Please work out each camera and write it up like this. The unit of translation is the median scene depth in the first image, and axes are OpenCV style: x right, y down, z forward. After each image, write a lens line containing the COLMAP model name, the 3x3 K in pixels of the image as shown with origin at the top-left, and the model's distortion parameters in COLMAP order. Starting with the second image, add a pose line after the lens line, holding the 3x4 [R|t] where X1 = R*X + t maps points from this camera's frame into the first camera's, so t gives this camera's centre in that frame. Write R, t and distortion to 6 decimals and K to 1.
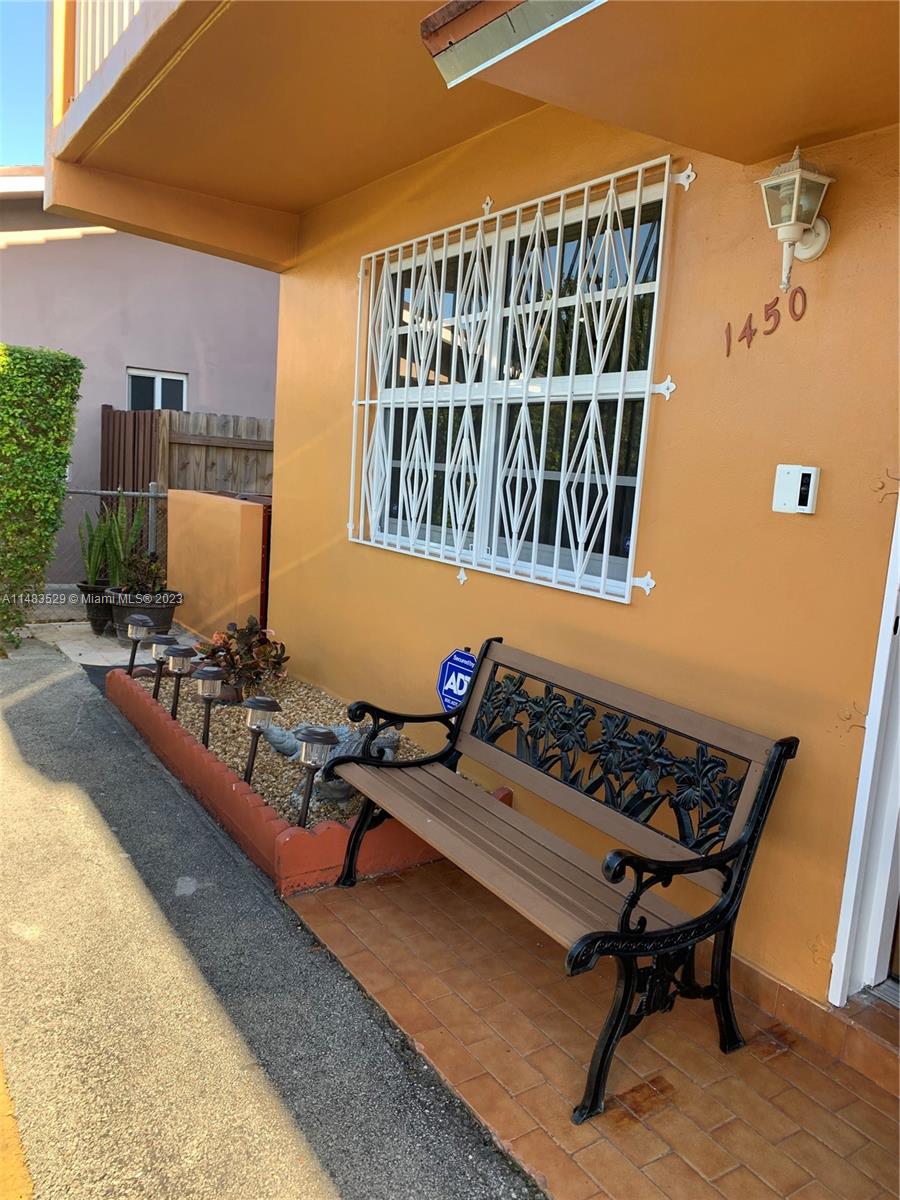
lens RADIAL K [[894.6, 0, 450.0], [0, 894.6, 600.0], [0, 0, 1]] dist [0.053042, -0.081920]
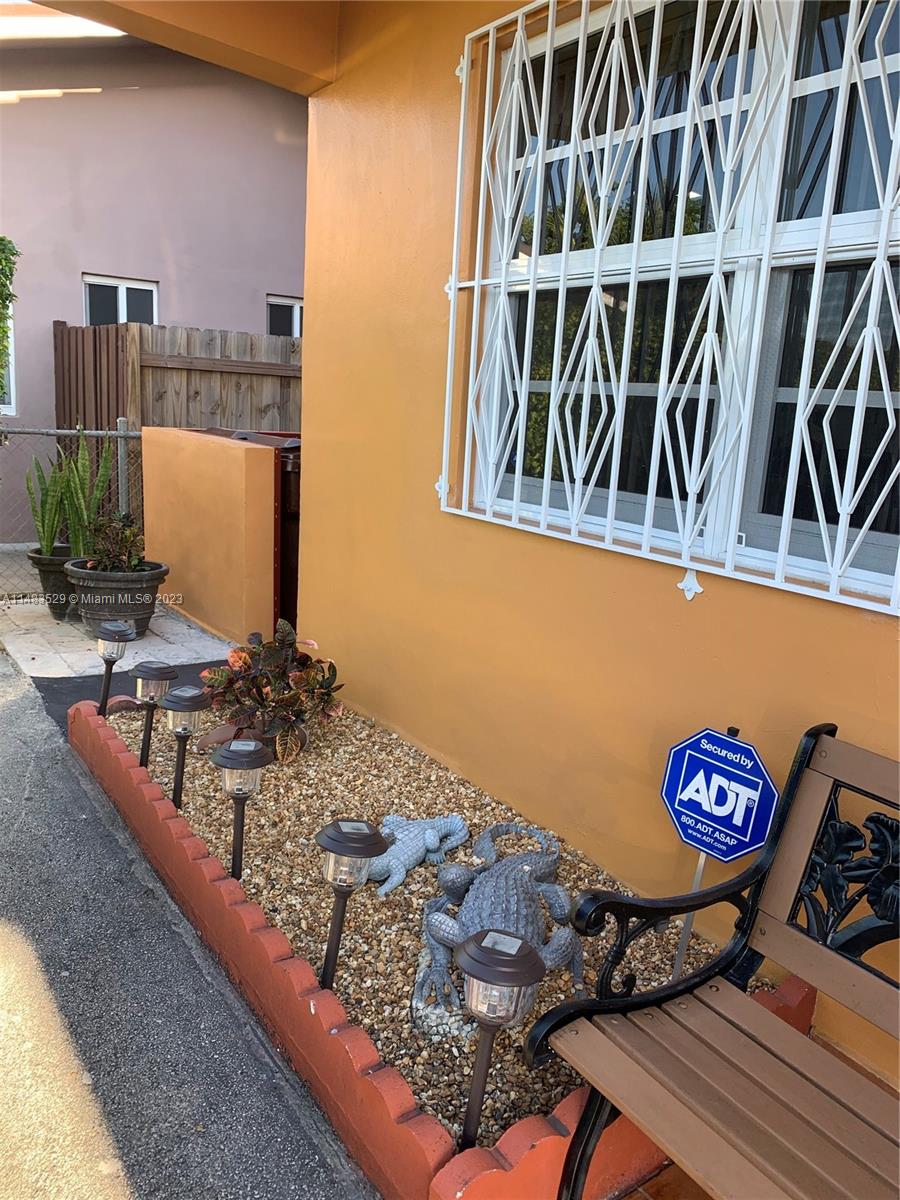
lens RADIAL K [[907.2, 0, 450.0], [0, 907.2, 600.0], [0, 0, 1]] dist [0.006296, -0.007756]
pose [[0.999537, -0.015789, 0.026014, -0.110313], [0.013798, 0.997089, 0.074992, -0.045318], [-0.027122, -0.074598, 0.996845, 0.314586]]
